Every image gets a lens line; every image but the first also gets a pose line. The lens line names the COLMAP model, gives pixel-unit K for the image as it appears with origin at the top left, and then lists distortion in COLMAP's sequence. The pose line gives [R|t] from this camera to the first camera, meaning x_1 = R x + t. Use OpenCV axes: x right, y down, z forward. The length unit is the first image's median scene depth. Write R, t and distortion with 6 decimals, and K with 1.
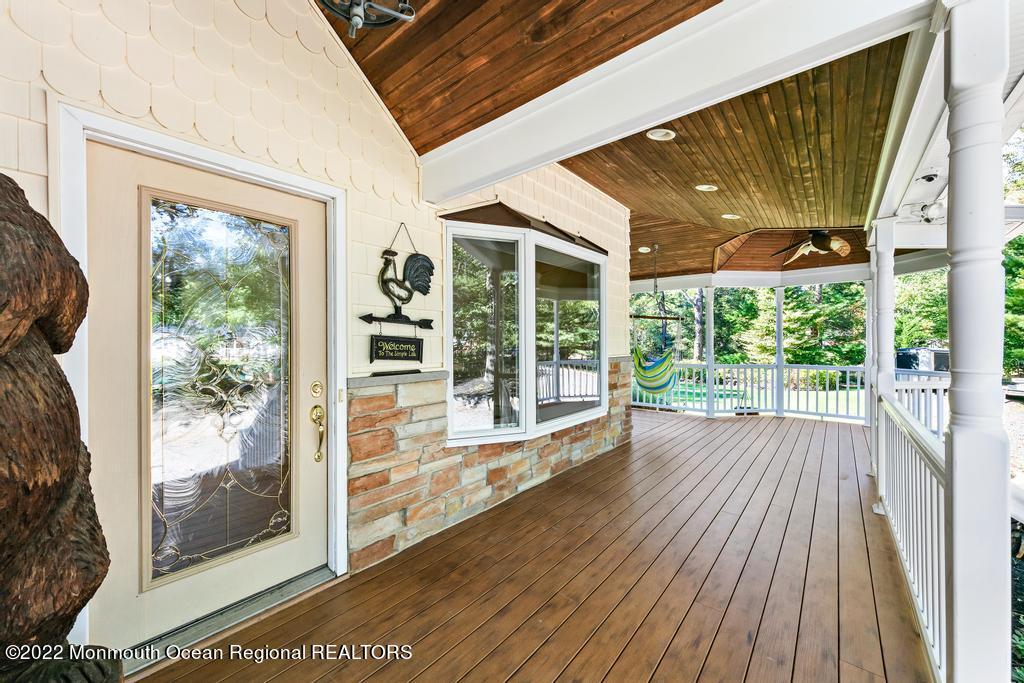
lens RADIAL K [[381.7, 0, 513.7], [0, 381.7, 340.6], [0, 0, 1]] dist [0.000118, -0.000065]
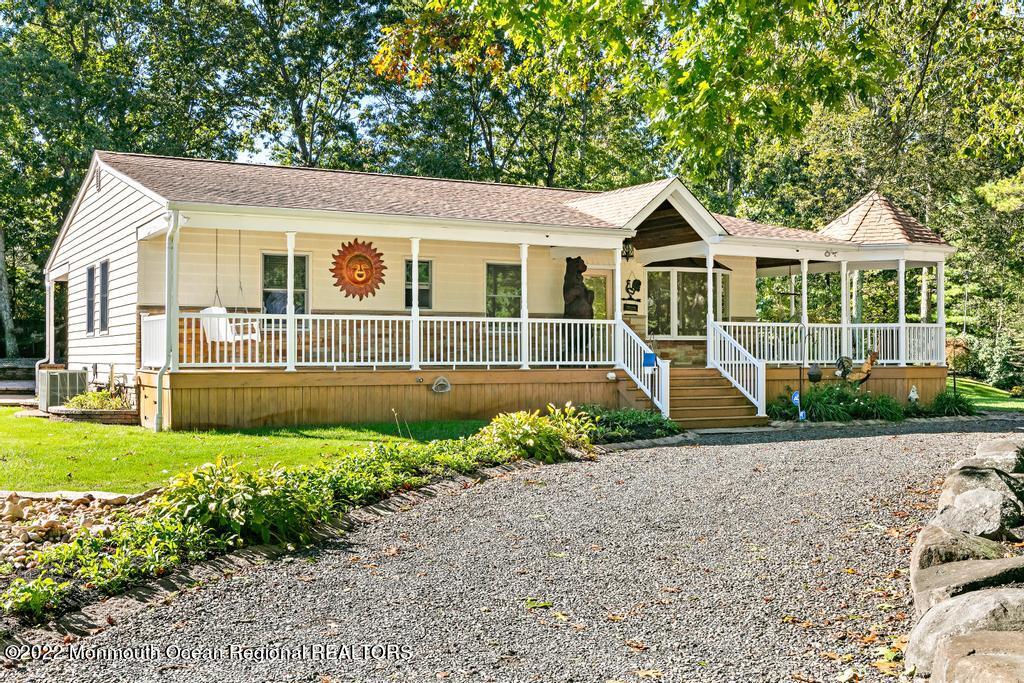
lens RADIAL K [[1149.8, 0, 512.0], [0, 1149.8, 341.5], [0, 0, 1]] dist [-0.013396, 0.000645]
pose [[0.936734, -0.003994, -0.350020, 2.375968], [-0.000477, 0.999919, -0.012687, 0.468132], [0.350042, 0.012051, 0.936656, -9.293607]]
